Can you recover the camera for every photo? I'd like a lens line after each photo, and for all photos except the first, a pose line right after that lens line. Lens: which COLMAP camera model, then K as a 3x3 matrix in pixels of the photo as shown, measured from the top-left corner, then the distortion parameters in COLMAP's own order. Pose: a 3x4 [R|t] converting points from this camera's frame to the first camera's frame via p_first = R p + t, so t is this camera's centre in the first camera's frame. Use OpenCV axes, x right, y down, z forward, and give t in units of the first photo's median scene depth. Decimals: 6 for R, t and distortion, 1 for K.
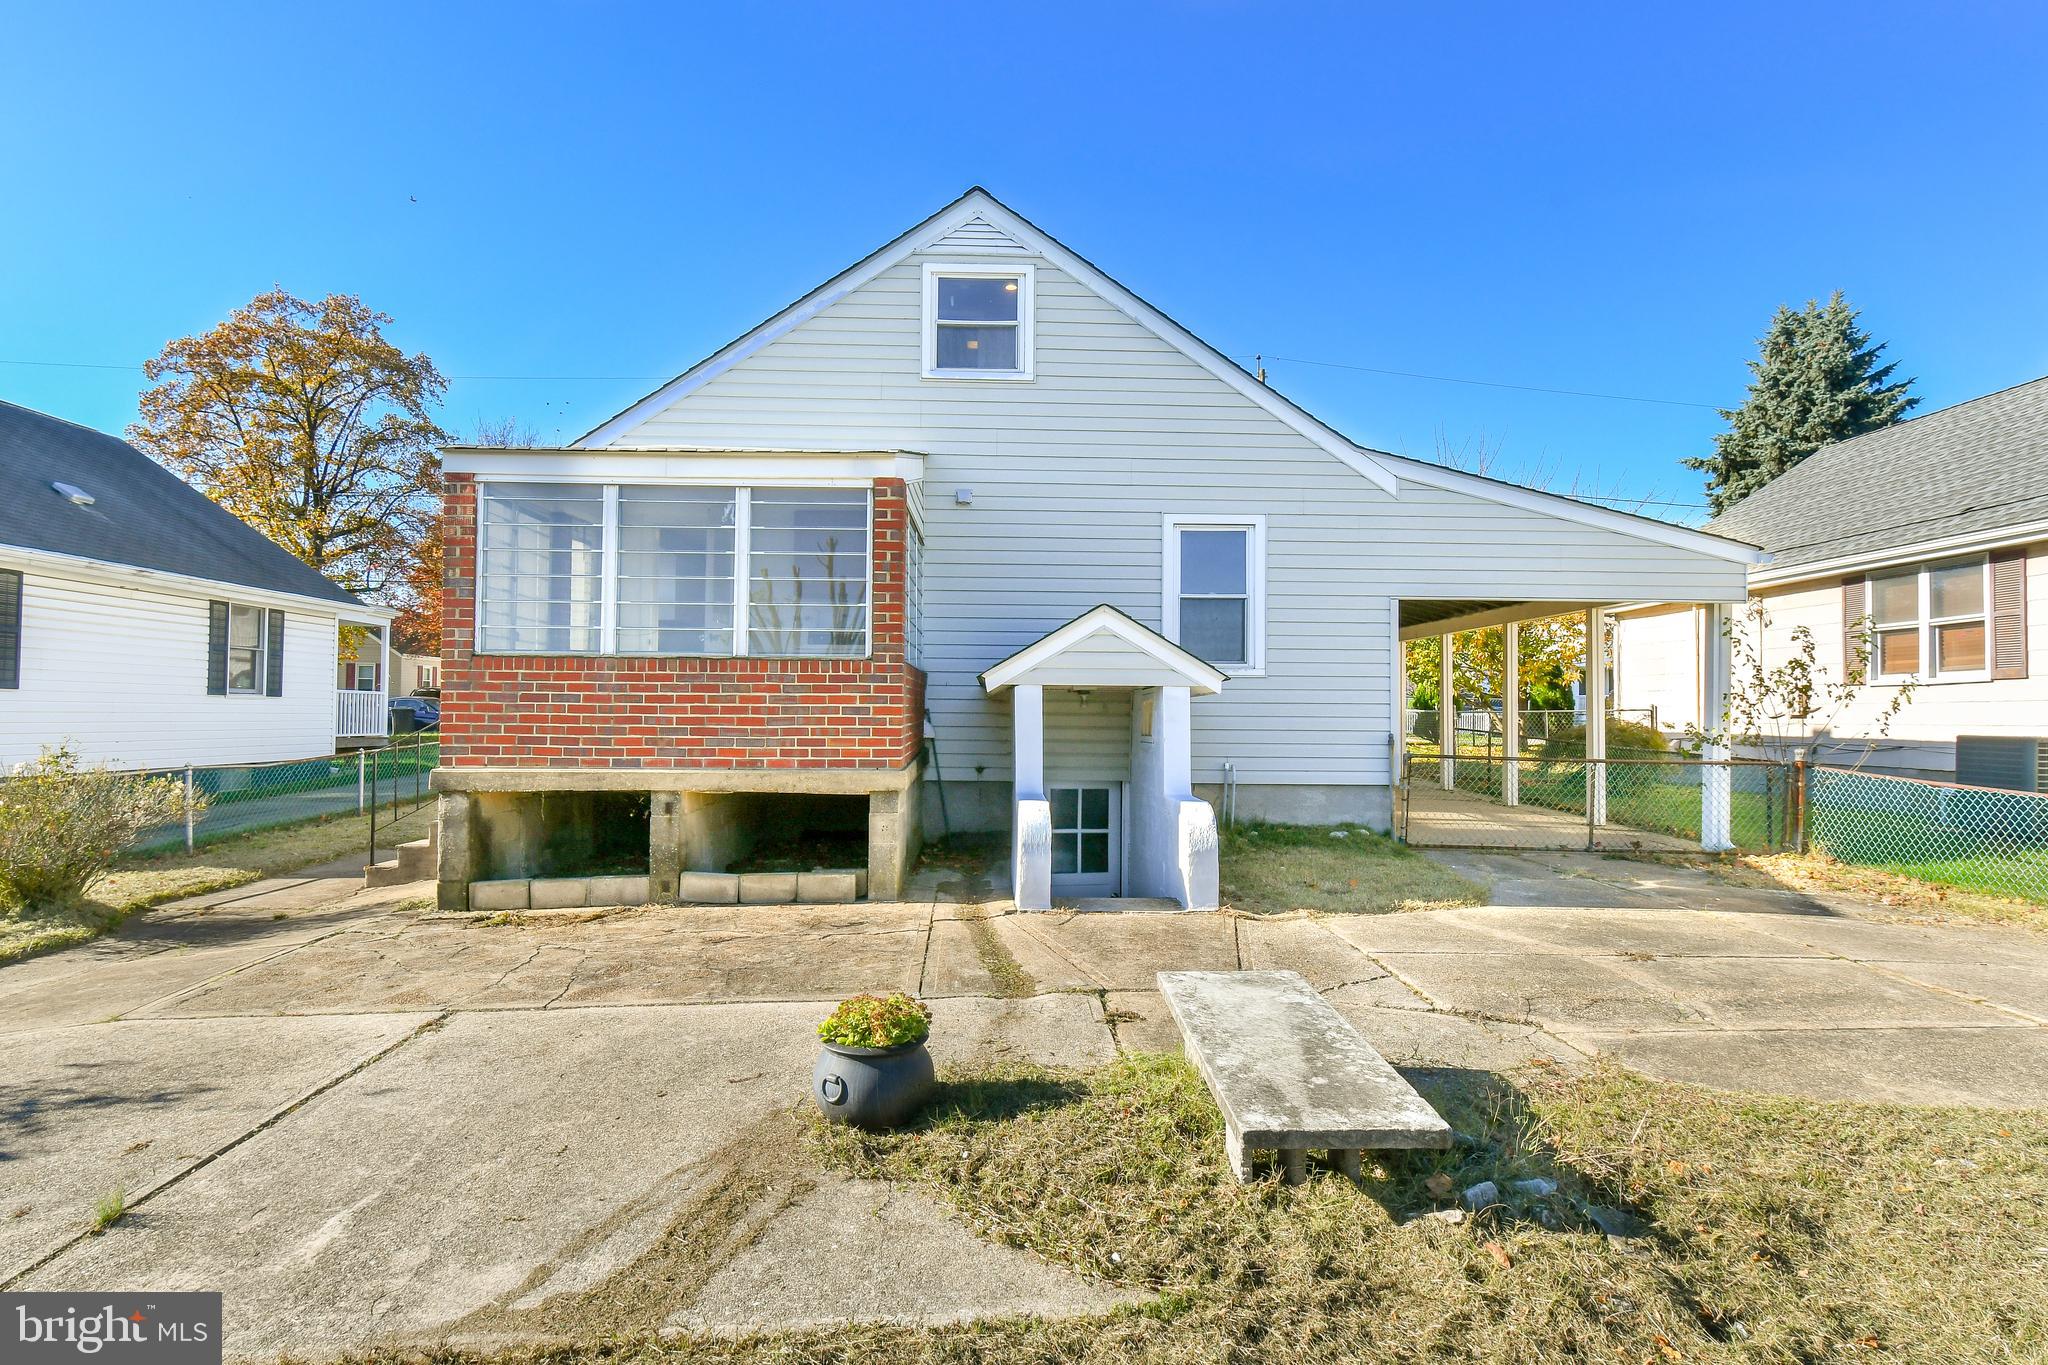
lens RADIAL K [[1168.3, 0, 1038.3], [0, 1168.3, 687.2], [0, 0, 1]] dist [0.025311, -0.002363]
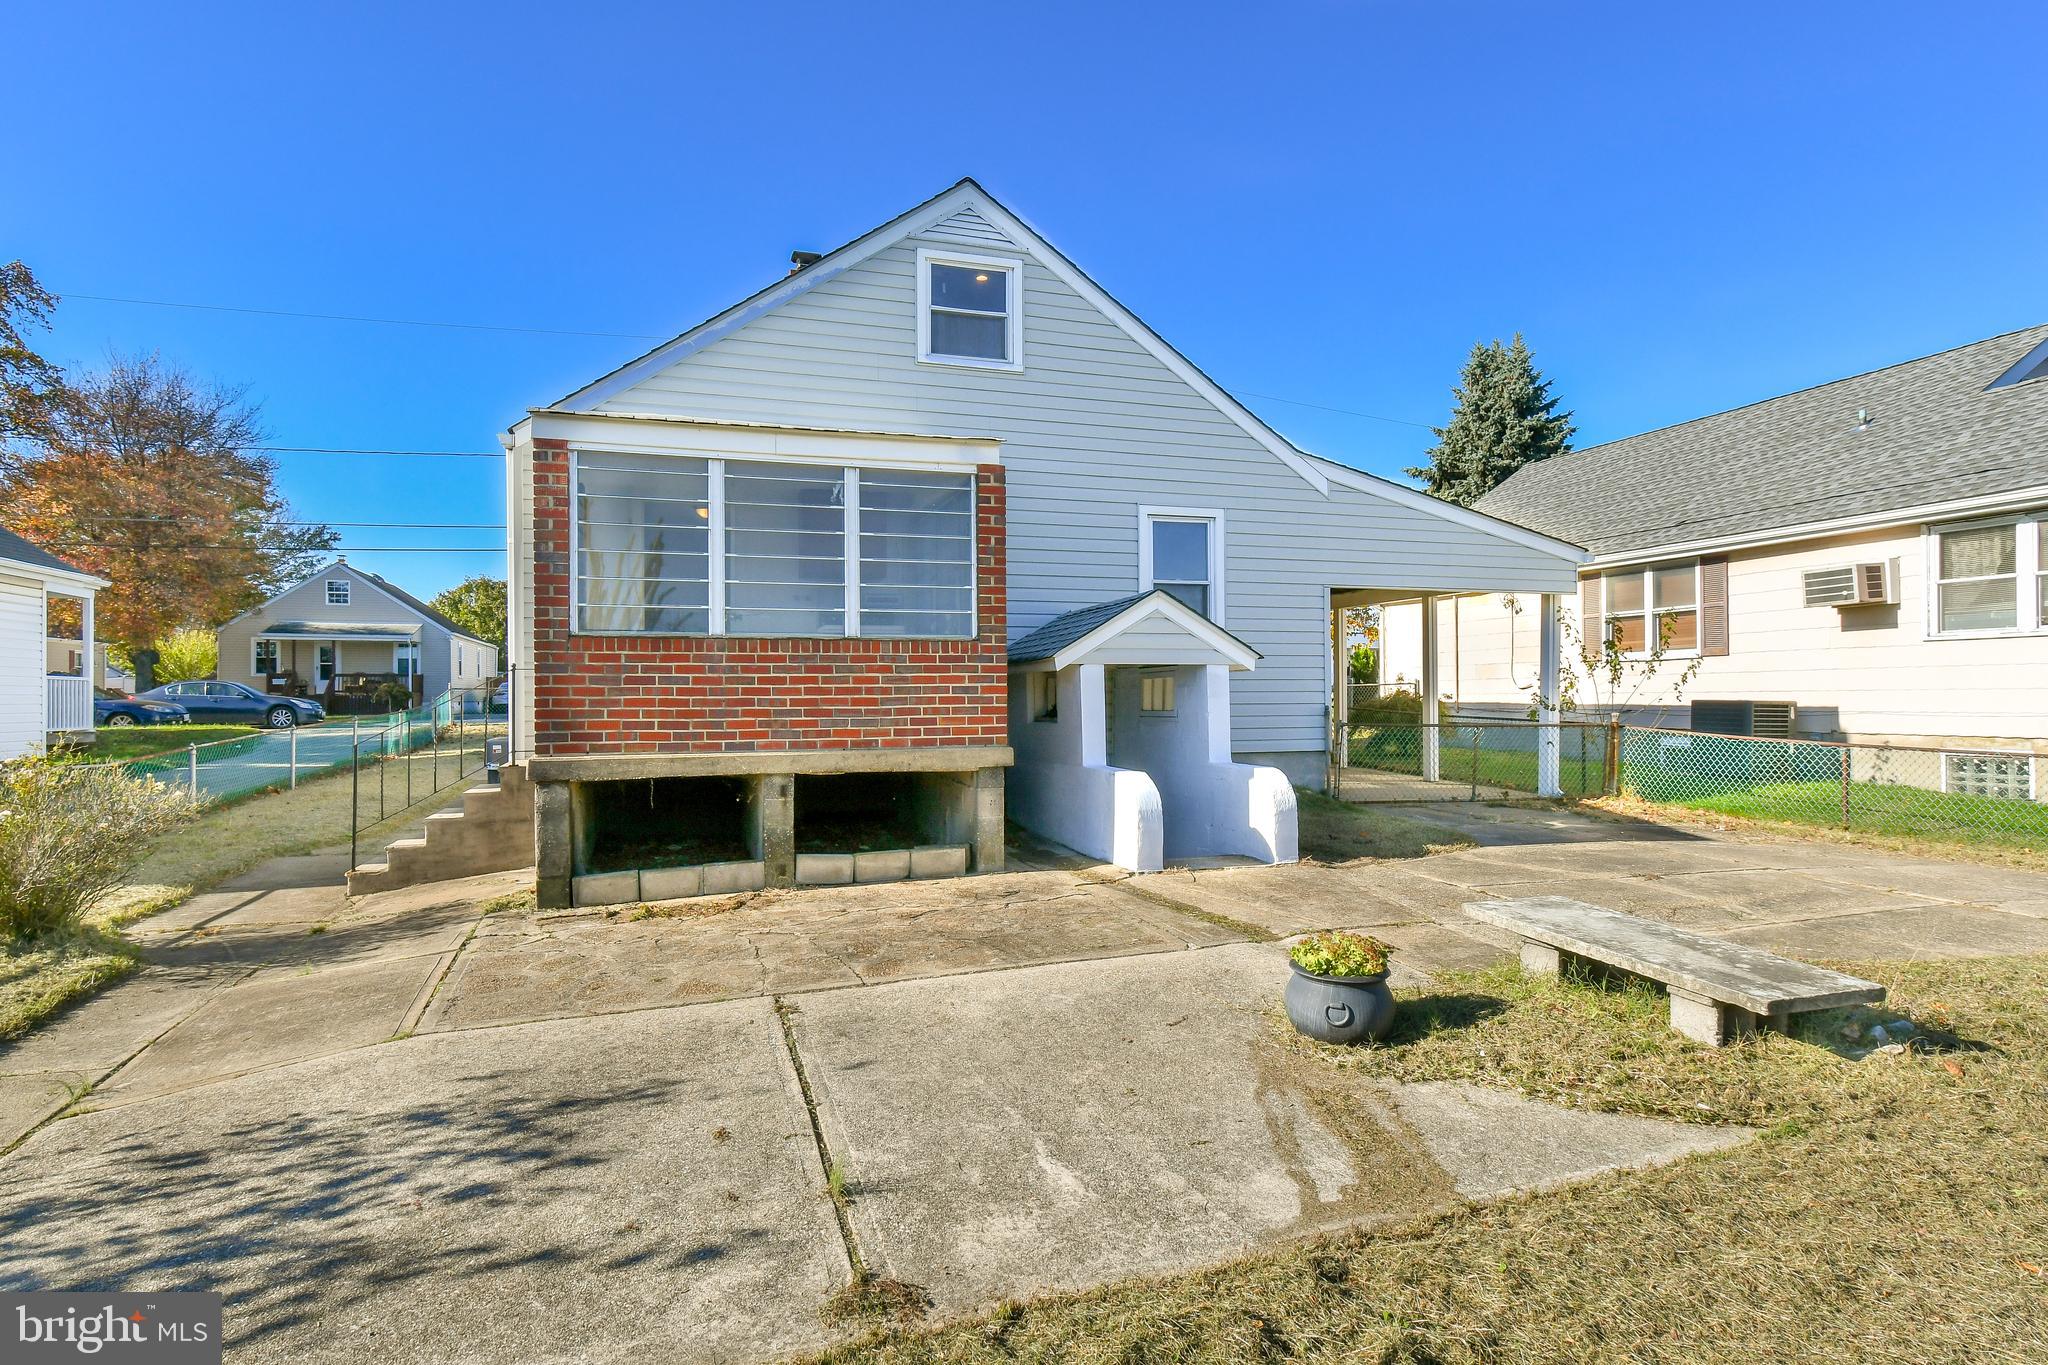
lens RADIAL K [[1168.3, 0, 1038.3], [0, 1168.3, 687.2], [0, 0, 1]] dist [0.025311, -0.002363]
pose [[0.954333, -0.011376, 0.298529, -0.380442], [0.006300, 0.999819, 0.017960, -0.000486], [-0.298679, -0.015259, 0.954232, -0.002968]]
